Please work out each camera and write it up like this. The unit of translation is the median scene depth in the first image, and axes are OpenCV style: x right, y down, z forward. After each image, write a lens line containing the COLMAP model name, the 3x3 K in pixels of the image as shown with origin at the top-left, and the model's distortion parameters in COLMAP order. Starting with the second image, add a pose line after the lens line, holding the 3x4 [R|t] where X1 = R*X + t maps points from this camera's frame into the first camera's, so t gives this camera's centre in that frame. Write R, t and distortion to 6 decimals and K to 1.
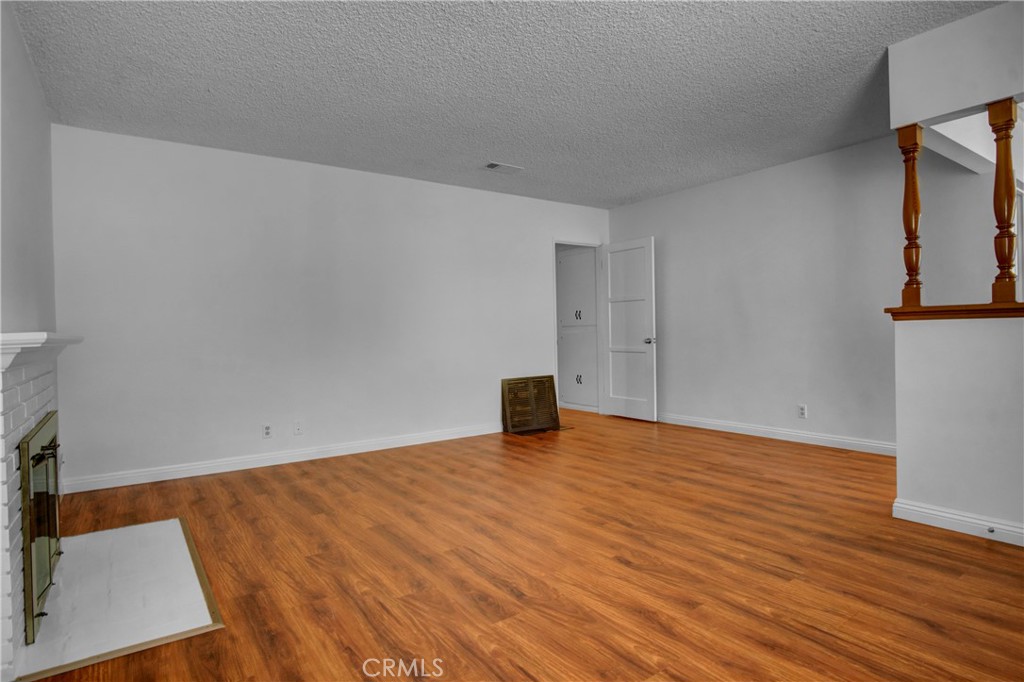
lens RADIAL K [[545.5, 0, 509.3], [0, 545.5, 335.4], [0, 0, 1]] dist [-0.024908, 0.005568]
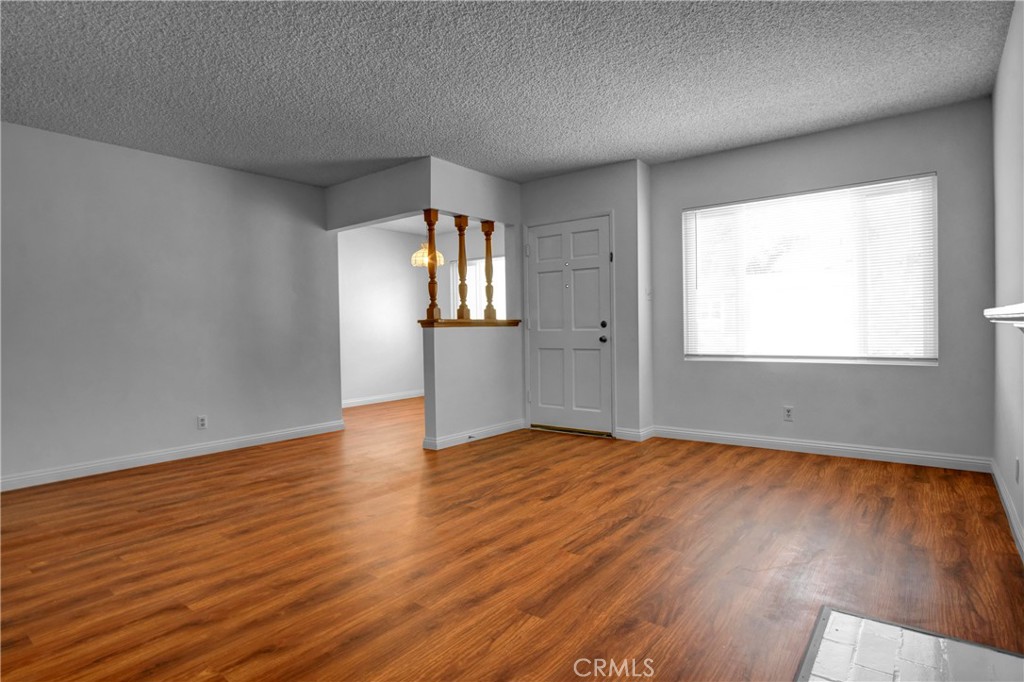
lens RADIAL K [[545.5, 0, 509.3], [0, 545.5, 339.1], [0, 0, 1]] dist [-0.024908, 0.005568]
pose [[-0.282604, 0.008544, 0.959199, -0.937070], [0.030678, 0.999529, 0.000136, 0.013900], [-0.958746, 0.029464, -0.282733, 1.285993]]
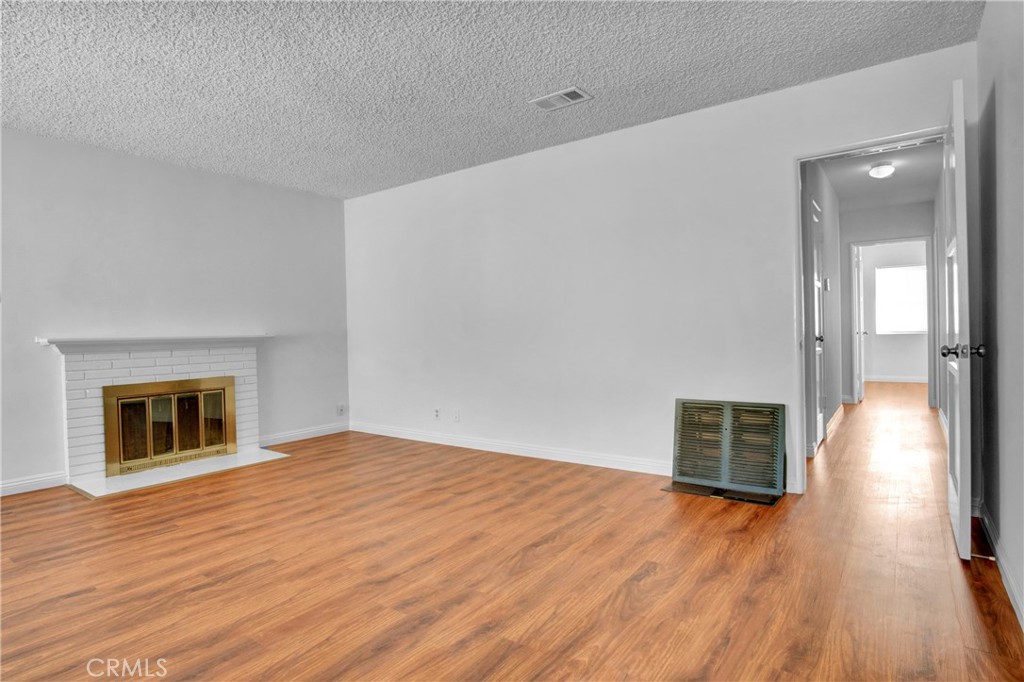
lens RADIAL K [[545.5, 0, 506.1], [0, 545.5, 344.2], [0, 0, 1]] dist [-0.024908, 0.005568]
pose [[0.308749, 0.034745, -0.950509, 1.125674], [0.011915, 0.999113, 0.040392, -0.029653], [0.951069, -0.023797, 0.308061, 1.246284]]
